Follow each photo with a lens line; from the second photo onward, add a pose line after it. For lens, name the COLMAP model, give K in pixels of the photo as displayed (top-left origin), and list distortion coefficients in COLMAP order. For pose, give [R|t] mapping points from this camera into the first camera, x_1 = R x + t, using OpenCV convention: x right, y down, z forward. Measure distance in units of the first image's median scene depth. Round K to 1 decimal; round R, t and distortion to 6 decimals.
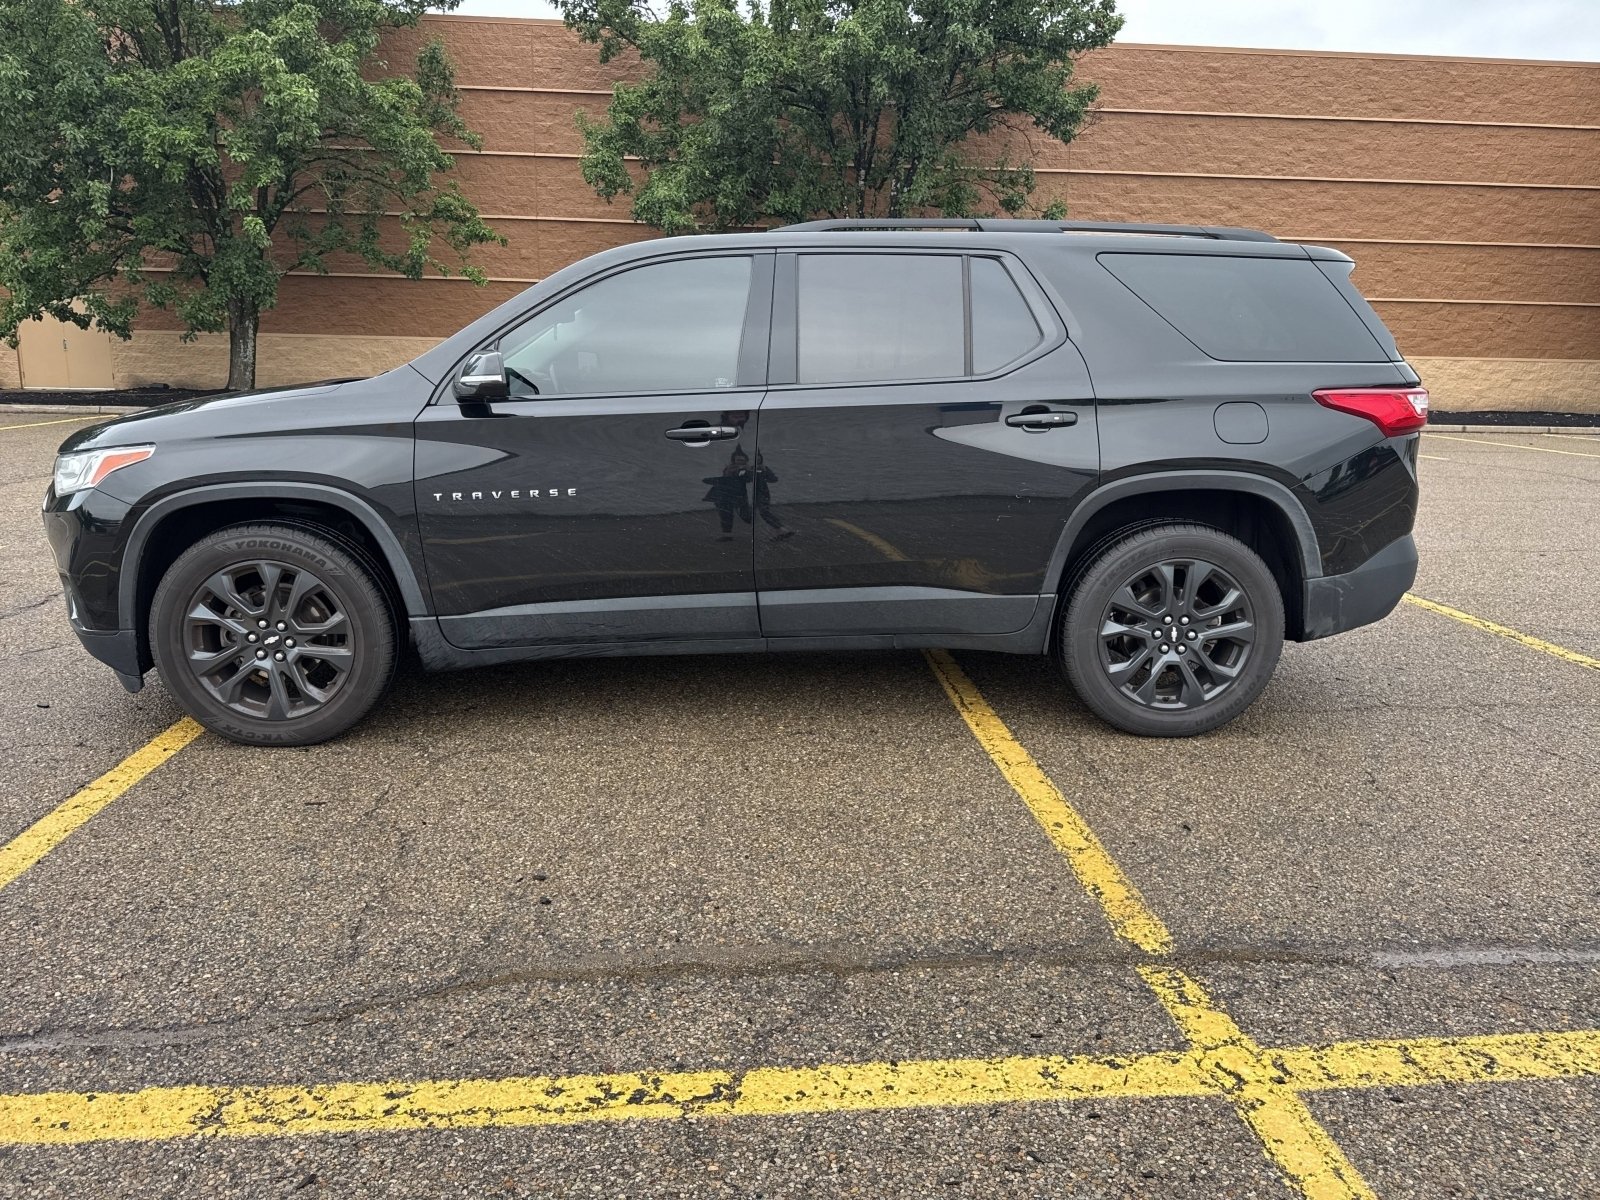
lens RADIAL K [[1121.7, 0, 805.3], [0, 1121.7, 571.7], [0, 0, 1]] dist [0.026610, -0.030249]
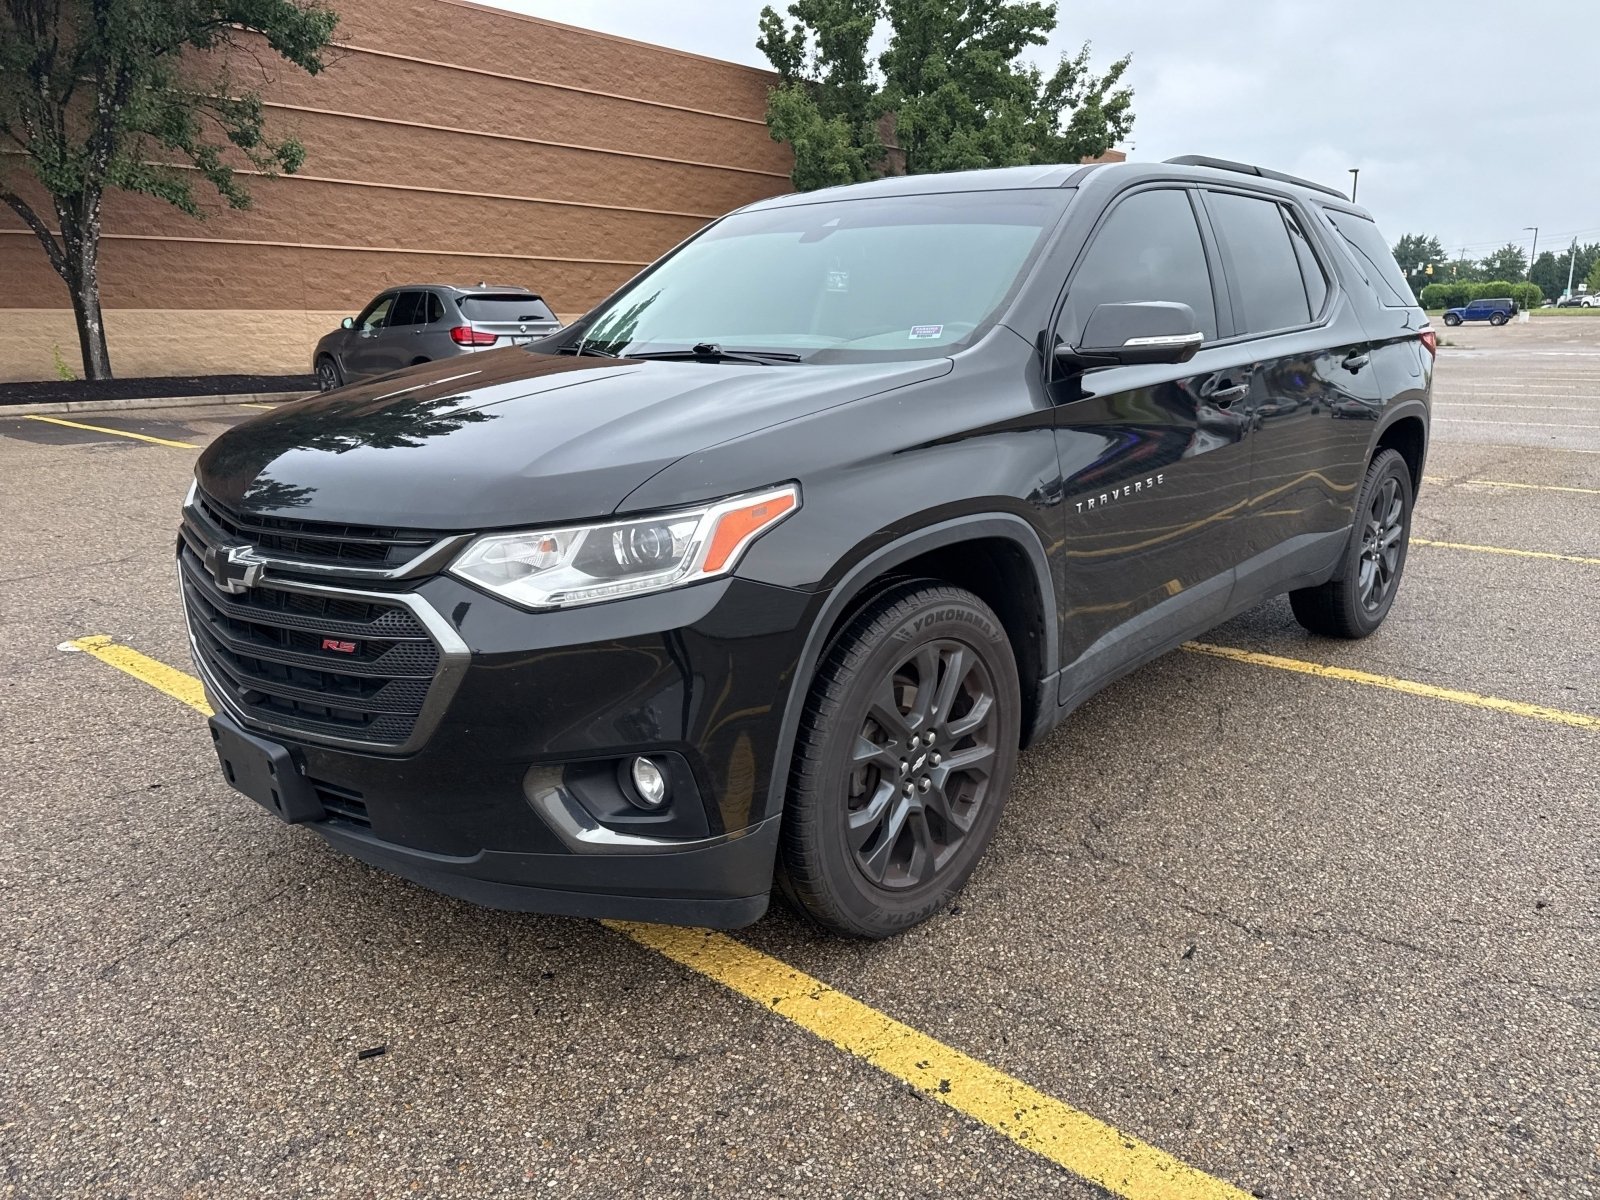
lens RADIAL K [[1121.7, 0, 805.1], [0, 1121.7, 593.0], [0, 0, 1]] dist [0.026610, -0.030249]
pose [[0.724453, -0.180360, 0.665310, -0.876139], [0.145810, 0.983419, 0.107825, -0.107063], [-0.673726, 0.018894, 0.738740, 0.535245]]
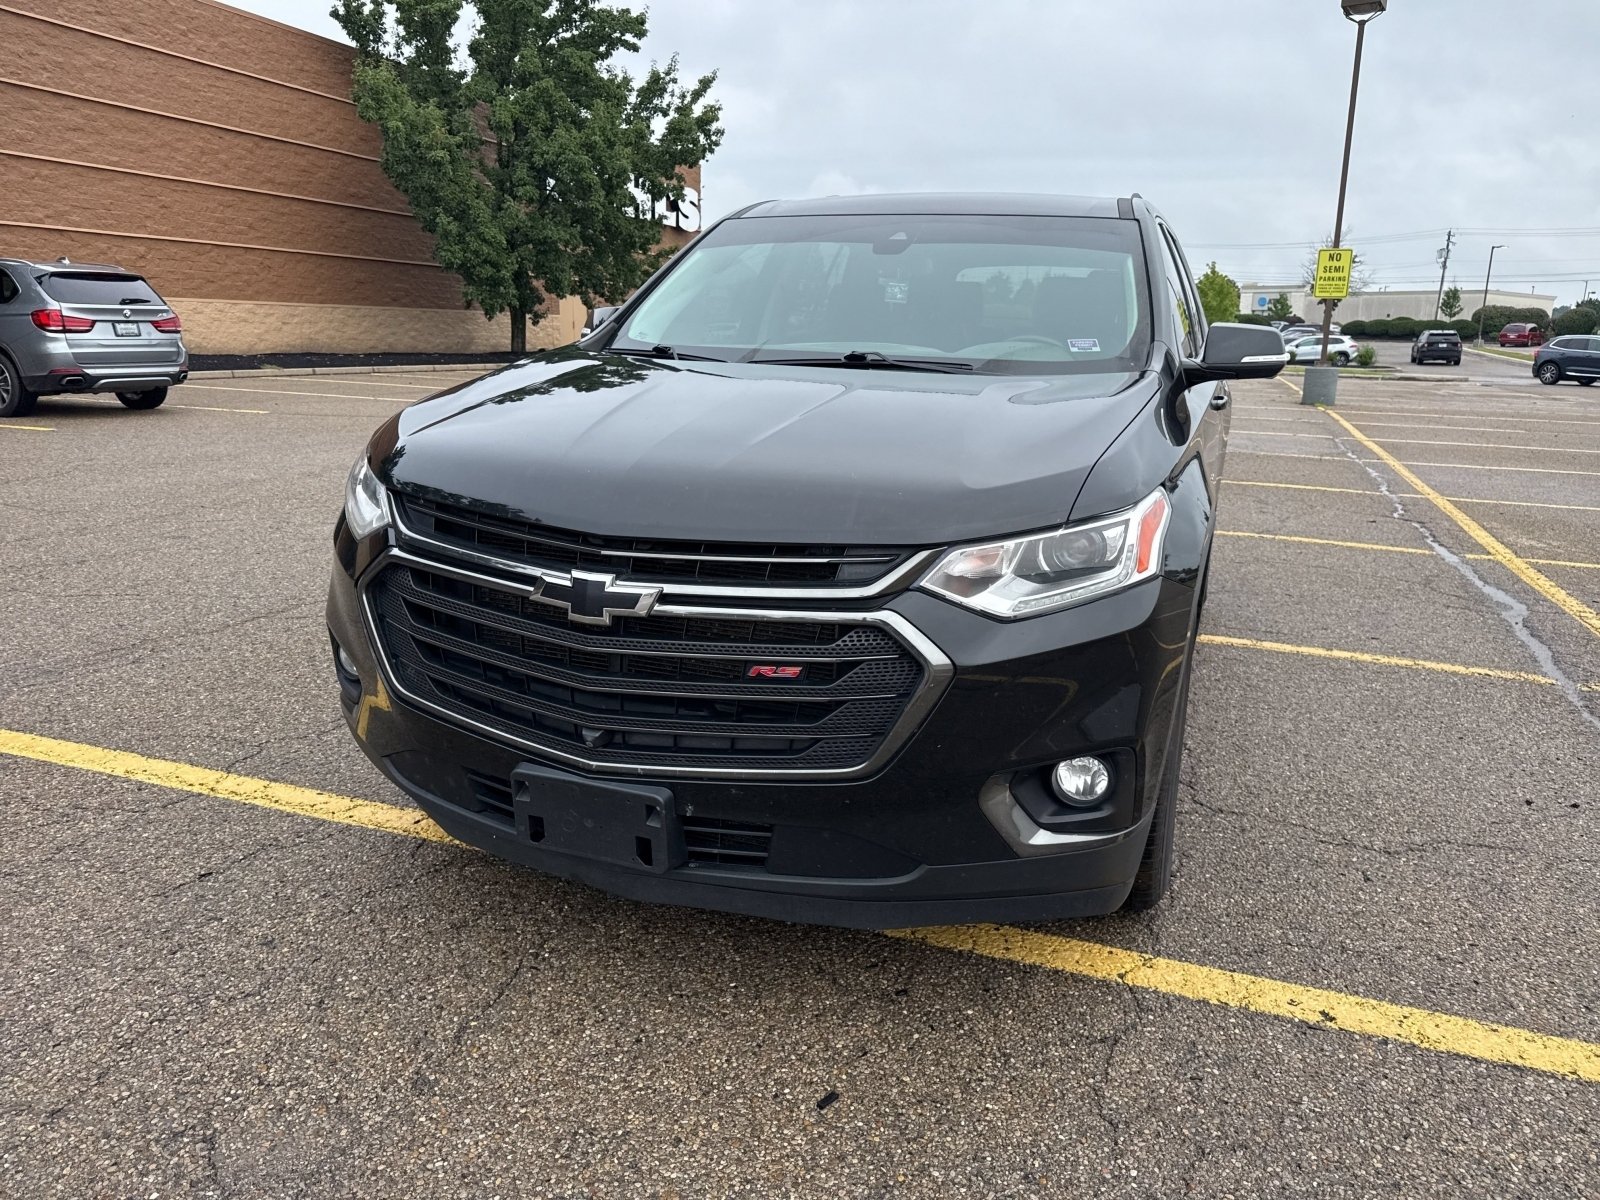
lens RADIAL K [[1121.7, 0, 802.7], [0, 1121.7, 585.3], [0, 0, 1]] dist [0.026610, -0.030249]
pose [[0.422298, -0.207440, 0.882402, -1.102386], [0.150807, 0.975974, 0.157265, -0.168889], [-0.893824, 0.066659, 0.443436, 0.831865]]
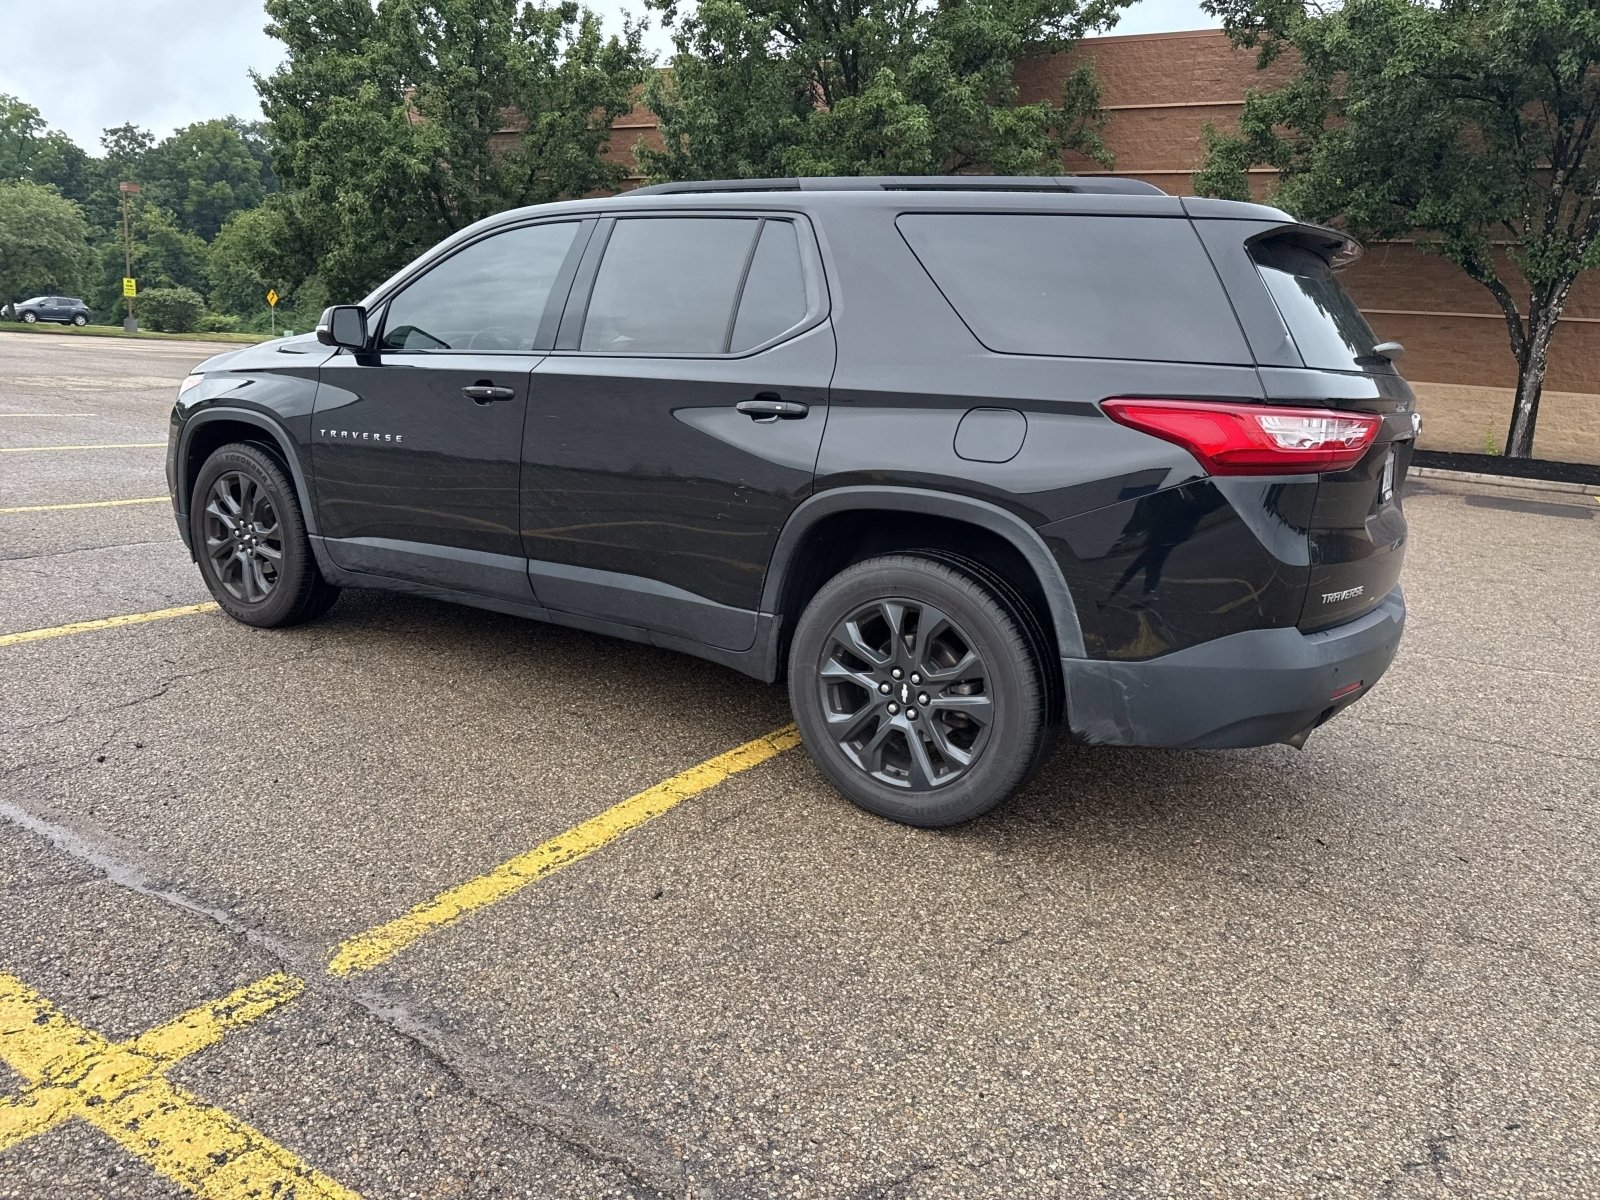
lens RADIAL K [[1121.7, 0, 809.6], [0, 1121.7, 593.3], [0, 0, 1]] dist [0.026610, -0.030249]
pose [[0.811284, 0.164875, -0.560922, 0.696964], [-0.168471, 0.984644, 0.045755, -0.038052], [0.559853, 0.057379, 0.826603, 0.303707]]
